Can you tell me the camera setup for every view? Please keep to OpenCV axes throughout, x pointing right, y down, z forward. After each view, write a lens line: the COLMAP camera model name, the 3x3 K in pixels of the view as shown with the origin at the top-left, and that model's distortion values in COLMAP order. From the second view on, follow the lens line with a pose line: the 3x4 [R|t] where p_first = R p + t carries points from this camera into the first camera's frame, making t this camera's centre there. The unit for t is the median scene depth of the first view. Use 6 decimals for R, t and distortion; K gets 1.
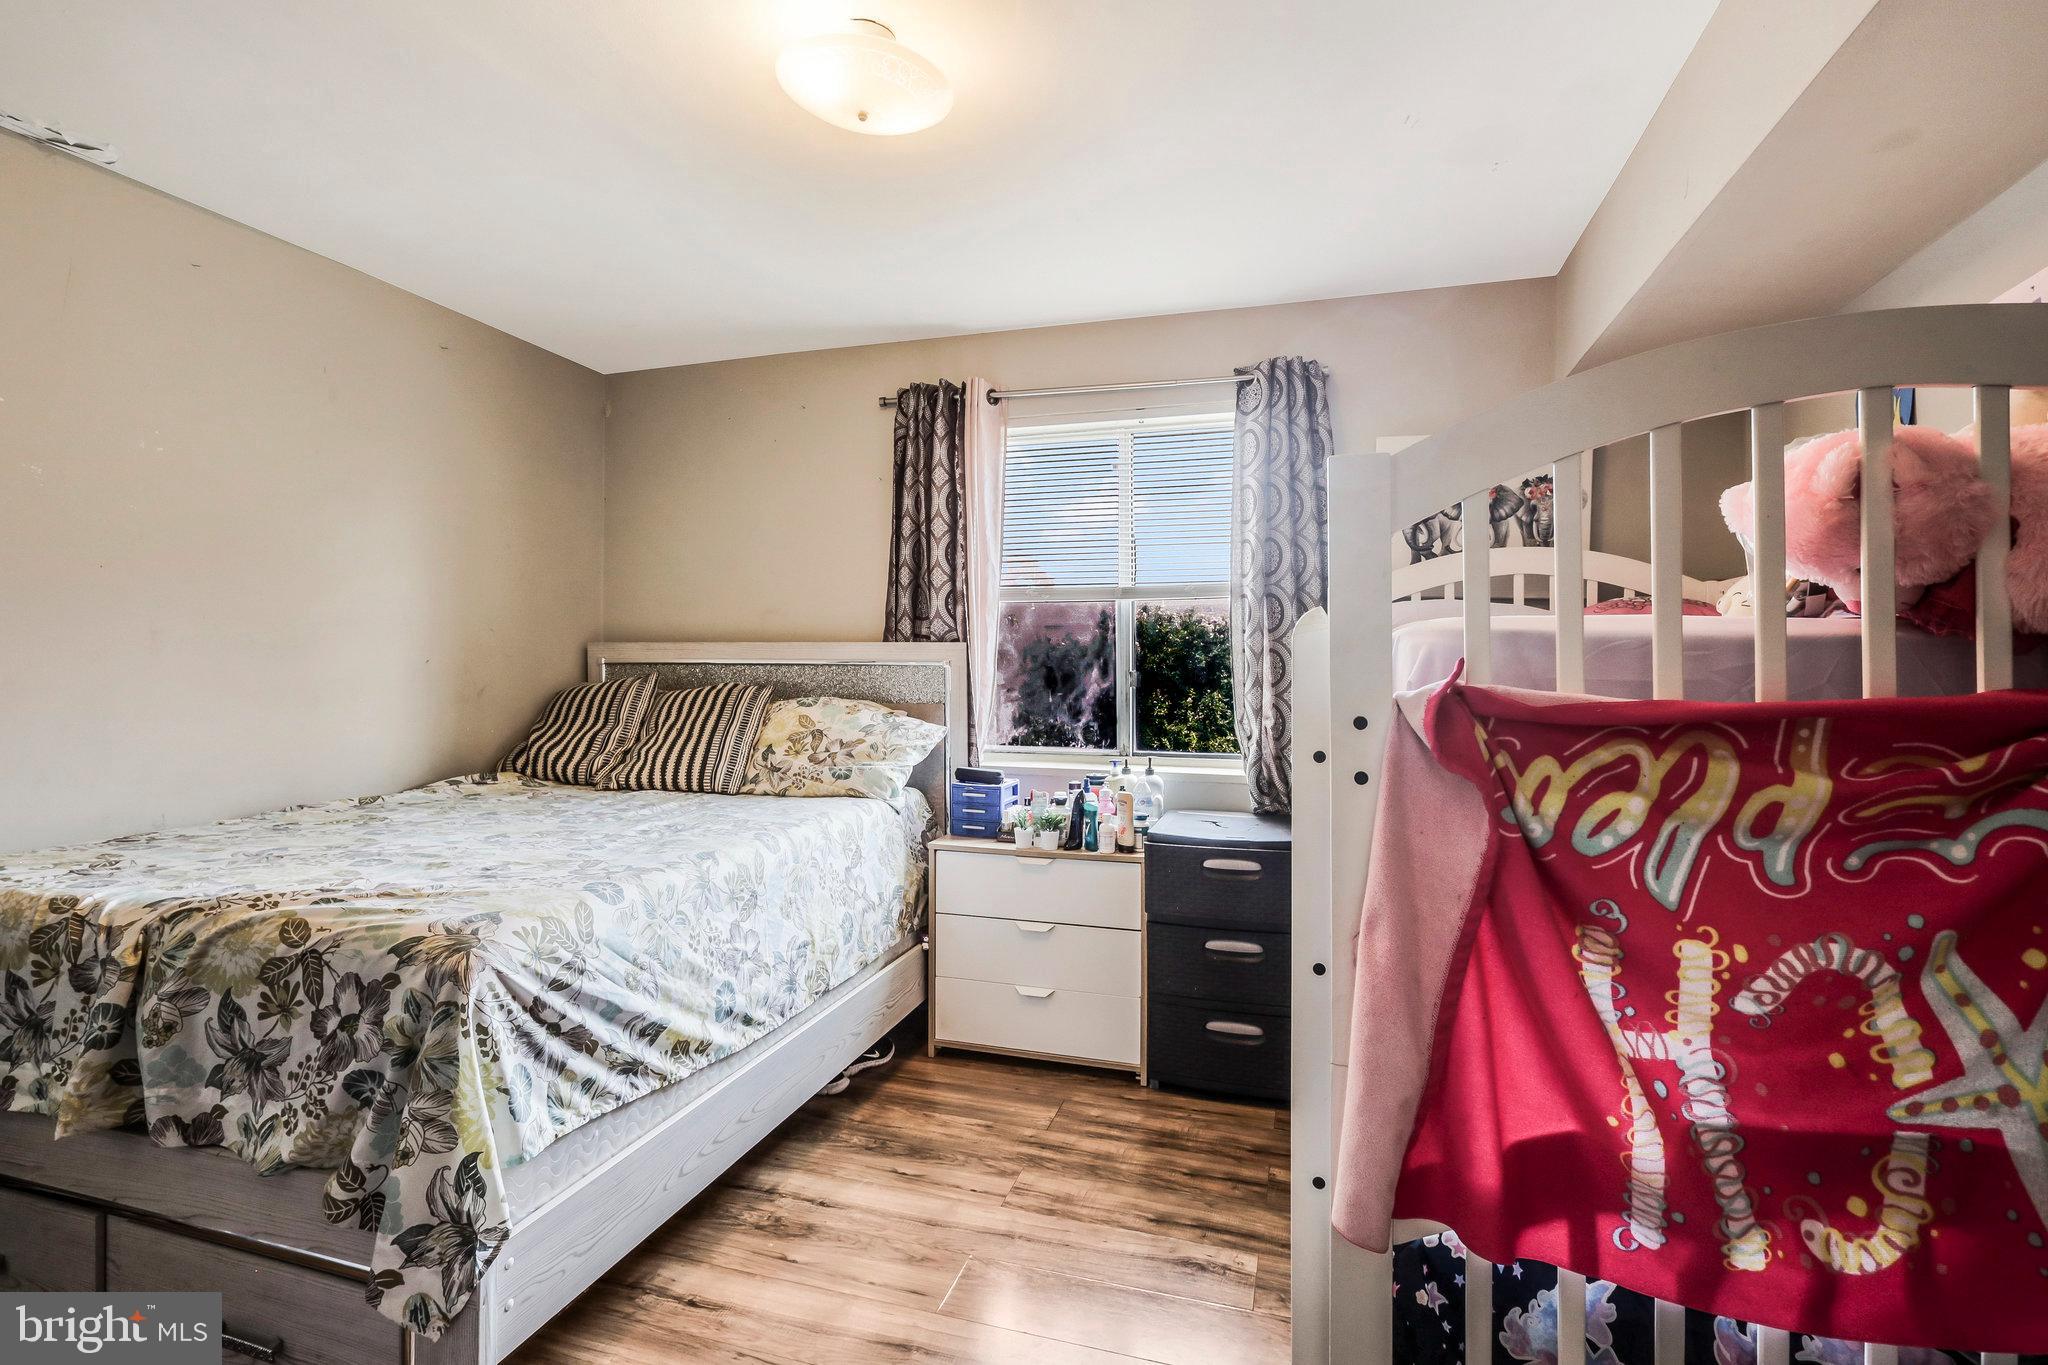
lens RADIAL K [[957.2, 0, 980.3], [0, 957.2, 658.2], [0, 0, 1]] dist [0.020506, -0.000113]
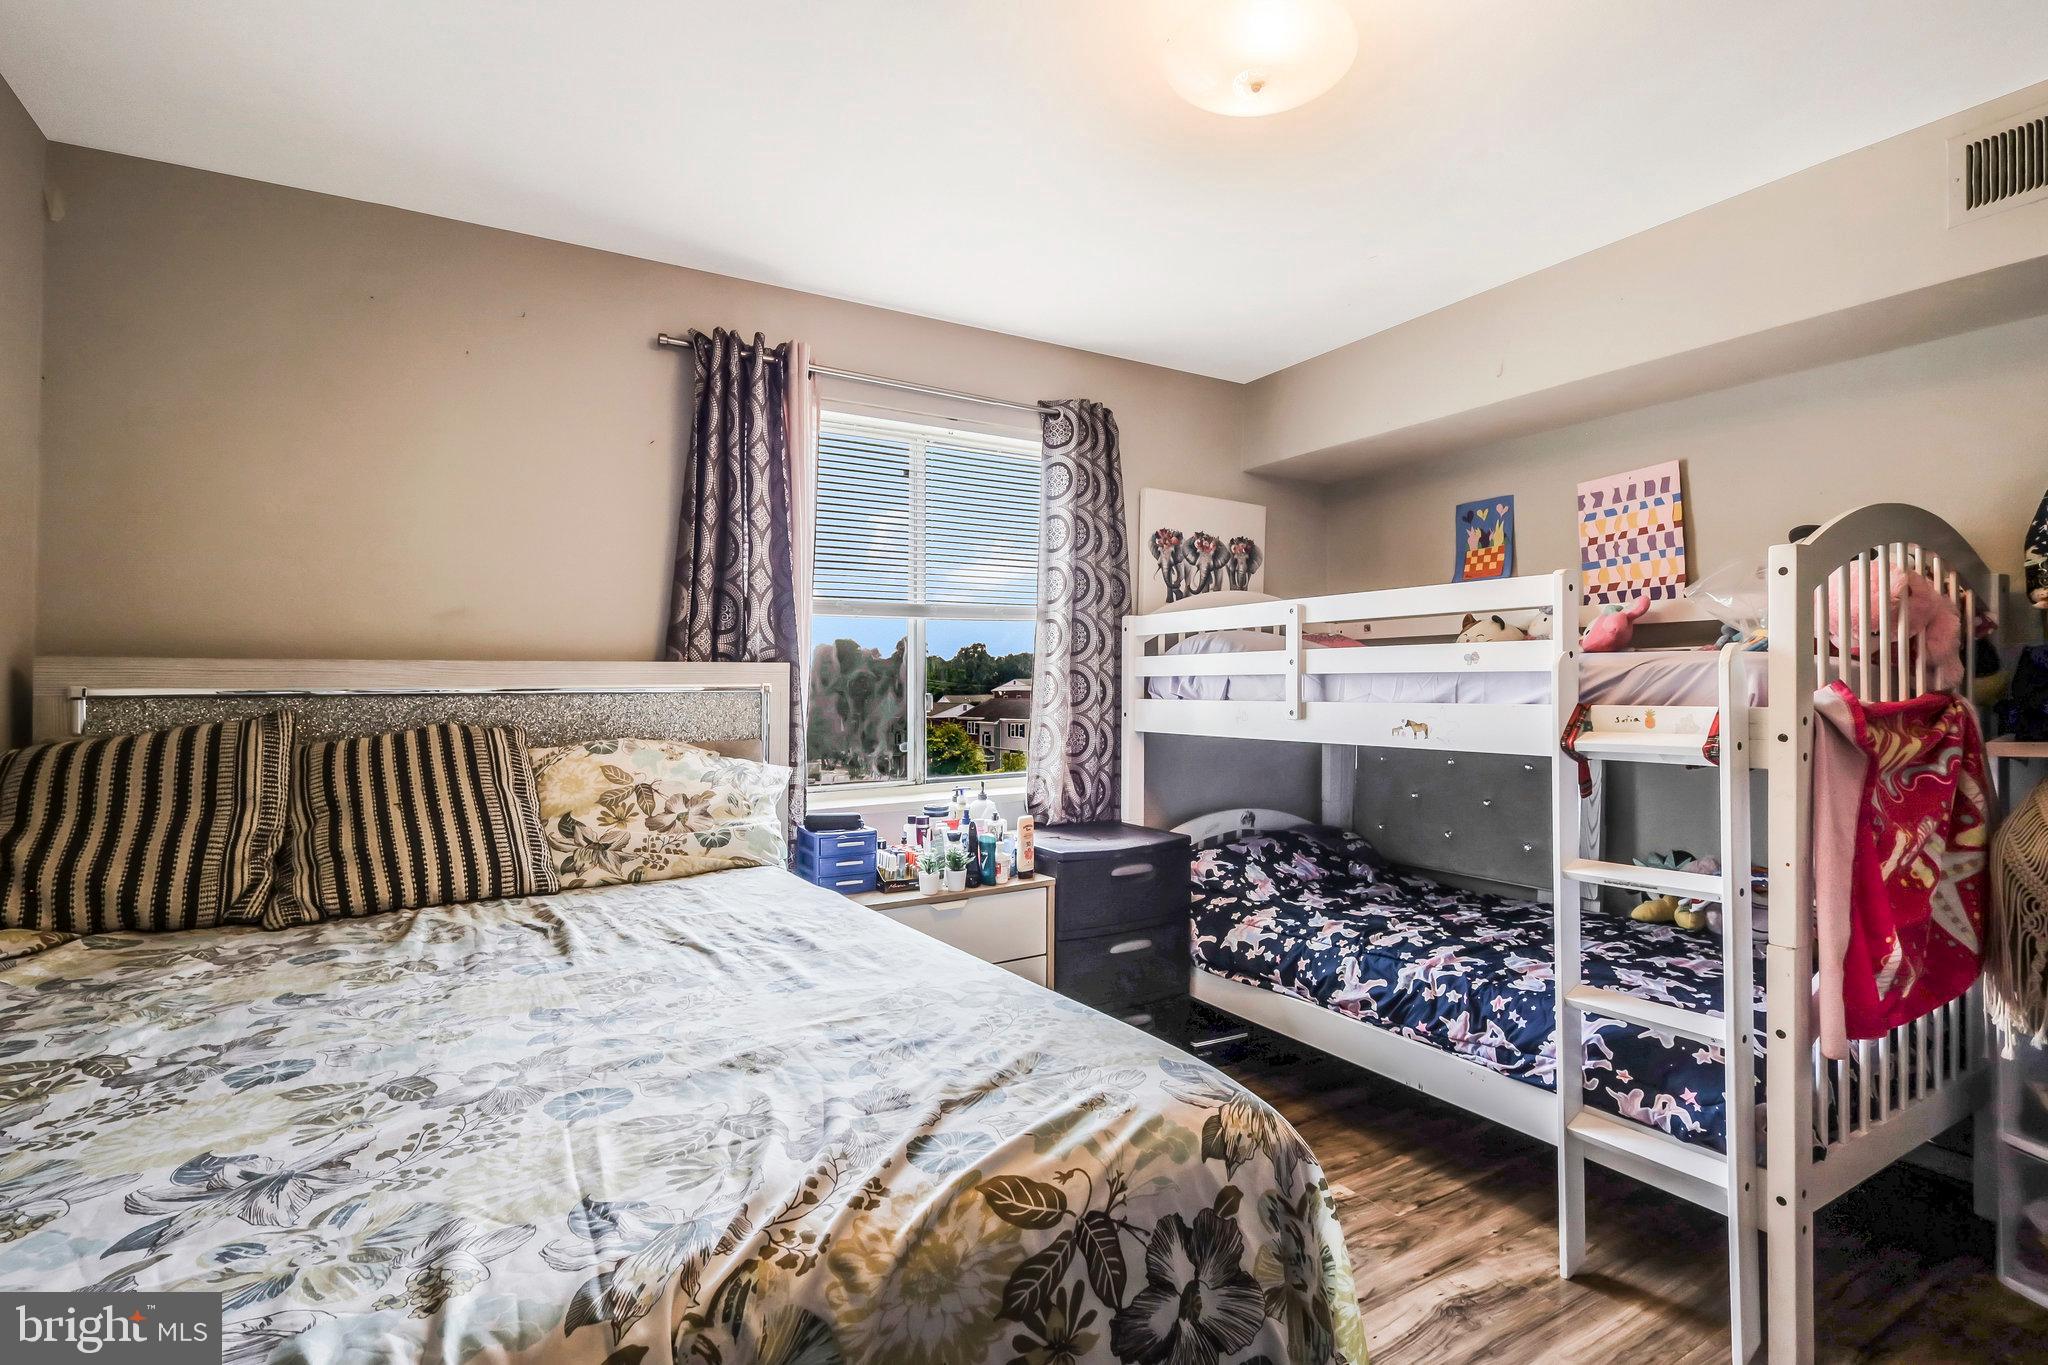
lens RADIAL K [[970.1, 0, 1020.7], [0, 970.1, 696.0], [0, 0, 1]] dist [-0.001413, -0.000402]
pose [[0.660289, -0.019919, 0.750748, -0.547238], [0.011576, 0.999799, 0.016345, 0.000416], [-0.750923, -0.002102, 0.660387, 0.327180]]
